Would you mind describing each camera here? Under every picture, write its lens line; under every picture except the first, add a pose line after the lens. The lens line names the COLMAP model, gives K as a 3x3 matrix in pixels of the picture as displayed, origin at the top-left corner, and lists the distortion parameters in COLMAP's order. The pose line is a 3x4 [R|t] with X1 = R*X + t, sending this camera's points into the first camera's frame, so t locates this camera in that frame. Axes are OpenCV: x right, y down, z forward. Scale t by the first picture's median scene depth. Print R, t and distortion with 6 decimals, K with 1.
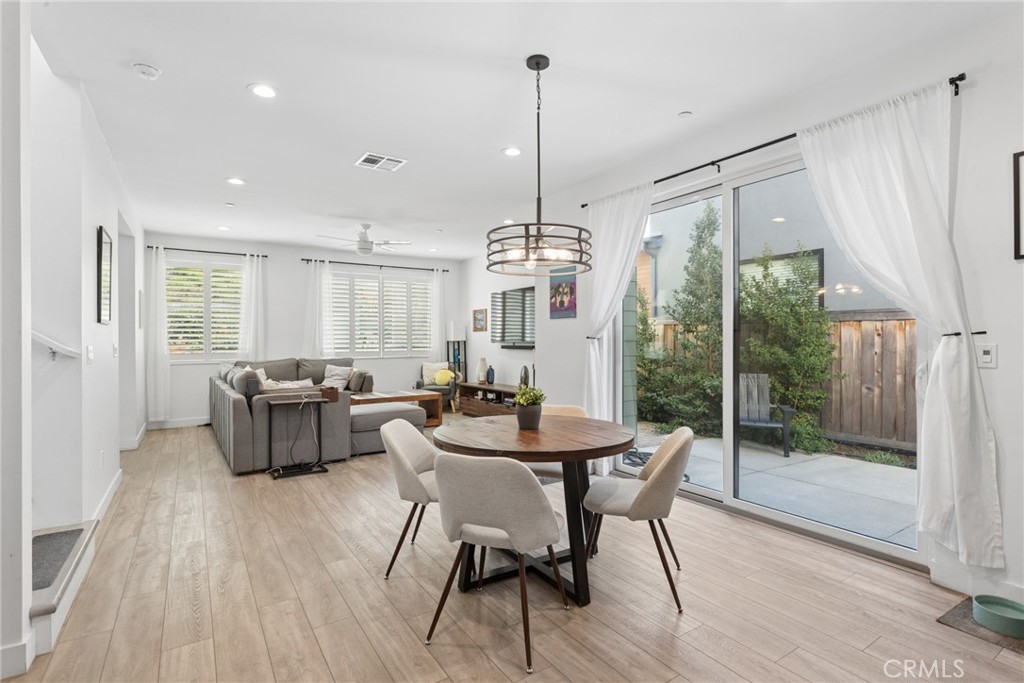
lens RADIAL K [[497.8, 0, 510.1], [0, 497.8, 338.5], [0, 0, 1]] dist [-0.016757, 0.008898]
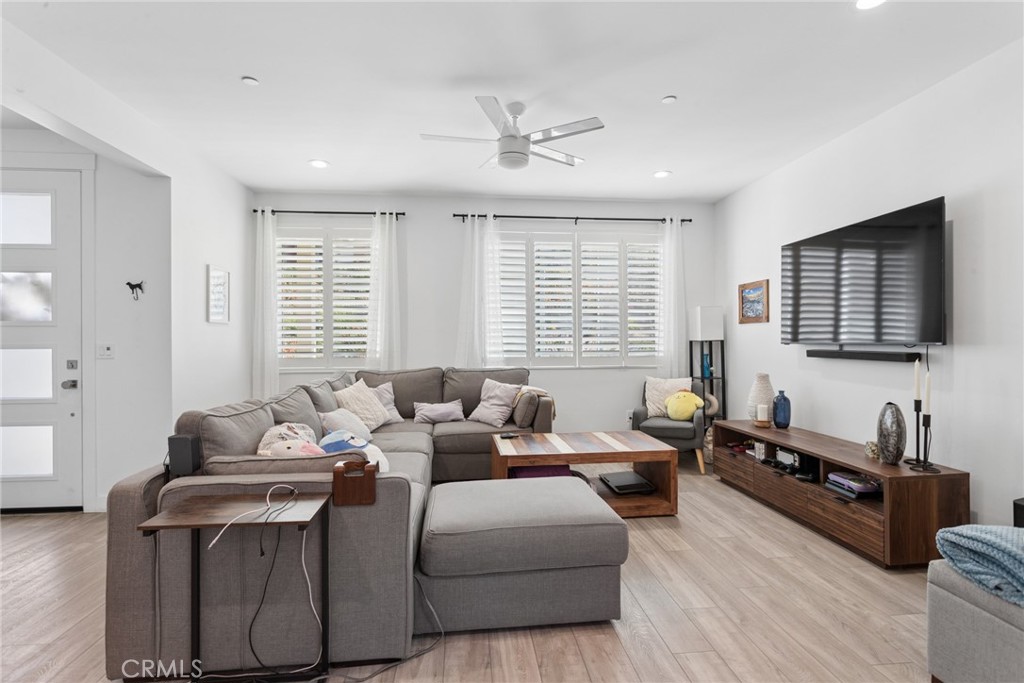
lens RADIAL K [[497.8, 0, 511.1], [0, 497.8, 339.4], [0, 0, 1]] dist [-0.016757, 0.008898]
pose [[0.890164, 0.000240, -0.455639, -0.054167], [0.001357, 0.999994, 0.003178, 0.001529], [0.455637, -0.003448, 0.890159, 0.442022]]
